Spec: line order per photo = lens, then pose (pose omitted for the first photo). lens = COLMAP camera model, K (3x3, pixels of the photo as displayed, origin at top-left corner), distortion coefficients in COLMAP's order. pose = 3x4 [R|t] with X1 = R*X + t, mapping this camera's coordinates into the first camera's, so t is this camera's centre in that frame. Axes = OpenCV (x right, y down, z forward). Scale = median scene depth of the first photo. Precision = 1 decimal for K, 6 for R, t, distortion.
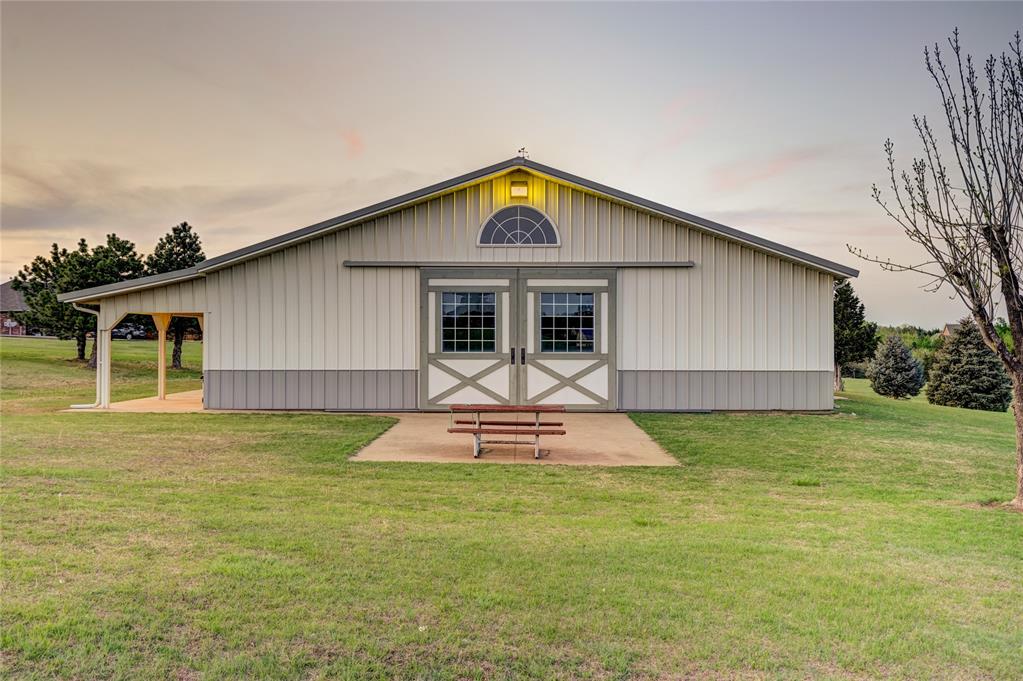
lens RADIAL K [[1032.0, 0, 511.4], [0, 1032.0, 343.3], [0, 0, 1]] dist [-0.010847, 0.000000]
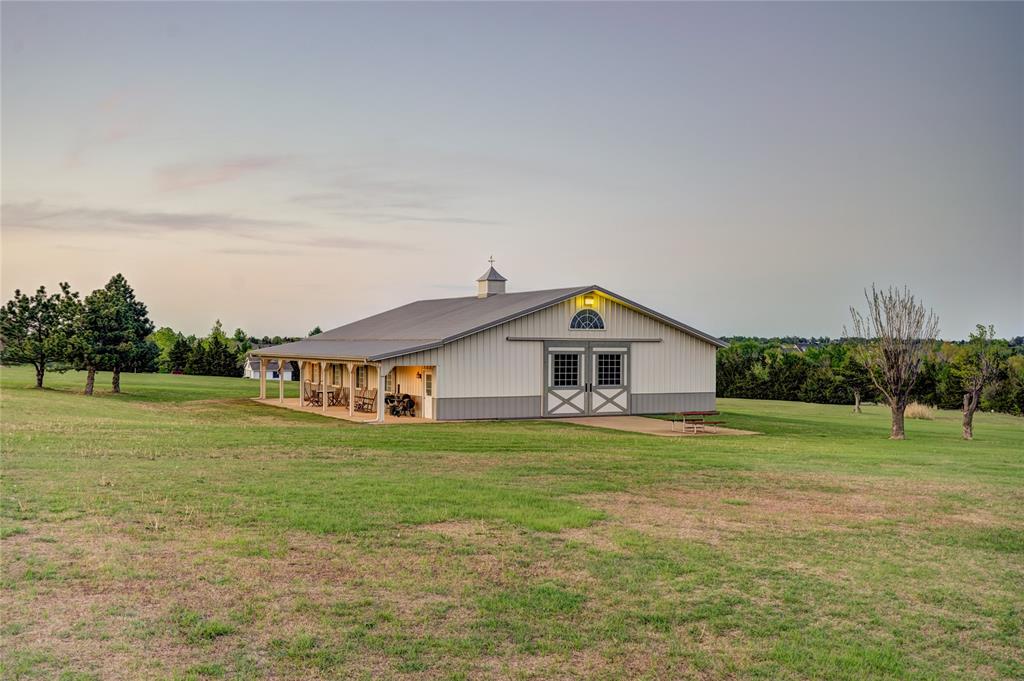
lens RADIAL K [[1033.0, 0, 511.5], [0, 1033.0, 338.3], [0, 0, 1]] dist [-0.010847, 0.000000]
pose [[0.877992, 0.006545, 0.478631, -1.036924], [-0.000502, 0.999919, -0.012751, -0.054459], [-0.478675, 0.010955, 0.877924, -0.617960]]
